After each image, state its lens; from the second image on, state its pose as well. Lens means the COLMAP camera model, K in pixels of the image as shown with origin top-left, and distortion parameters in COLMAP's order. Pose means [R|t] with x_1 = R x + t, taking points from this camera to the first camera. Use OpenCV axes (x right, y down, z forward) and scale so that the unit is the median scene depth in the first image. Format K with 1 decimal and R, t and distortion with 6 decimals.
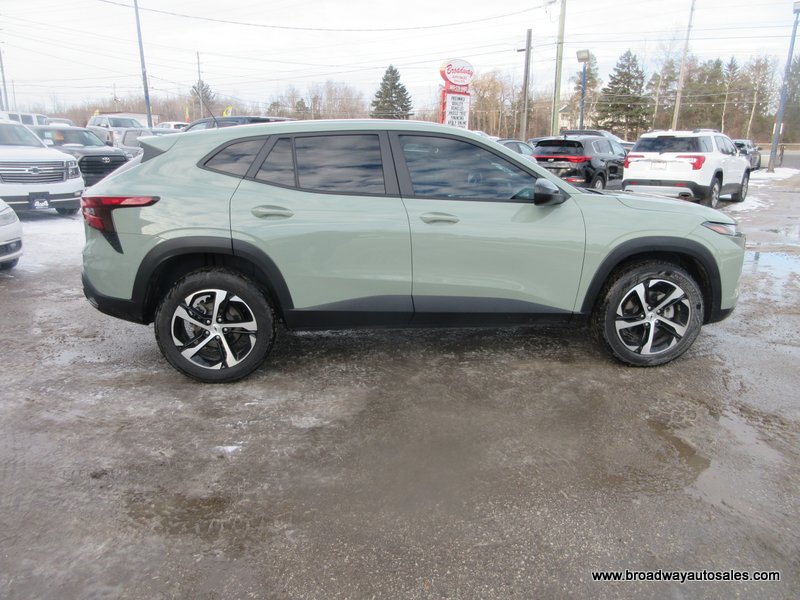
lens RADIAL K [[607.7, 0, 400.0], [0, 607.7, 300.0], [0, 0, 1]] dist [0.013867, -0.002949]
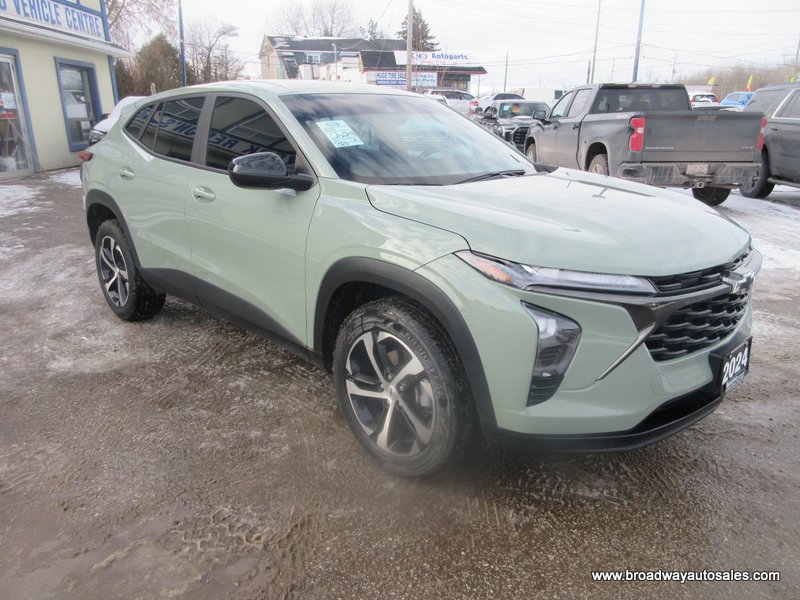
lens RADIAL K [[607.7, 0, 400.0], [0, 607.7, 300.0], [0, 0, 1]] dist [0.013867, -0.002949]
pose [[0.628759, 0.223222, -0.744872, 0.849264], [-0.193807, 0.972668, 0.127891, -0.140538], [0.753061, 0.063949, 0.654836, 0.610891]]
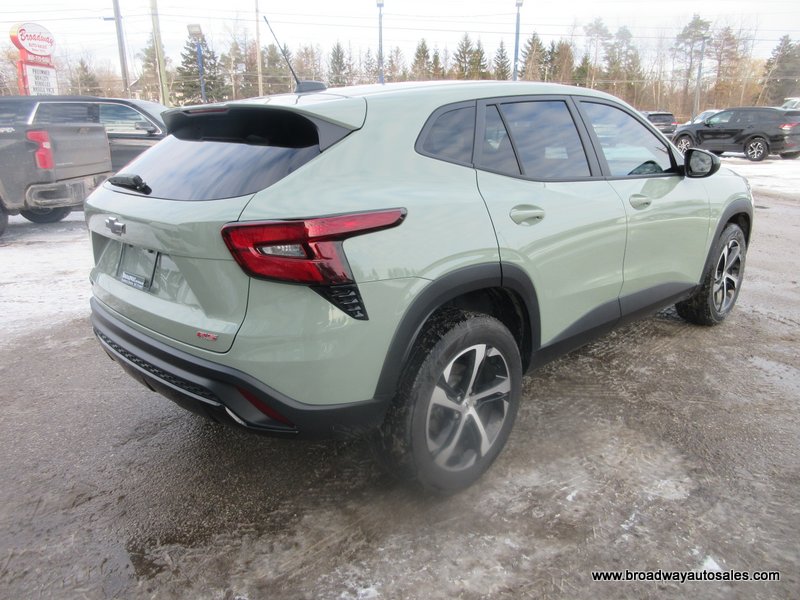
lens RADIAL K [[607.7, 0, 400.0], [0, 607.7, 300.0], [0, 0, 1]] dist [0.013867, -0.002949]
pose [[0.779335, -0.191132, 0.596746, -0.672952], [0.174495, 0.980871, 0.086277, -0.121211], [-0.601821, 0.036891, 0.797778, 0.496126]]
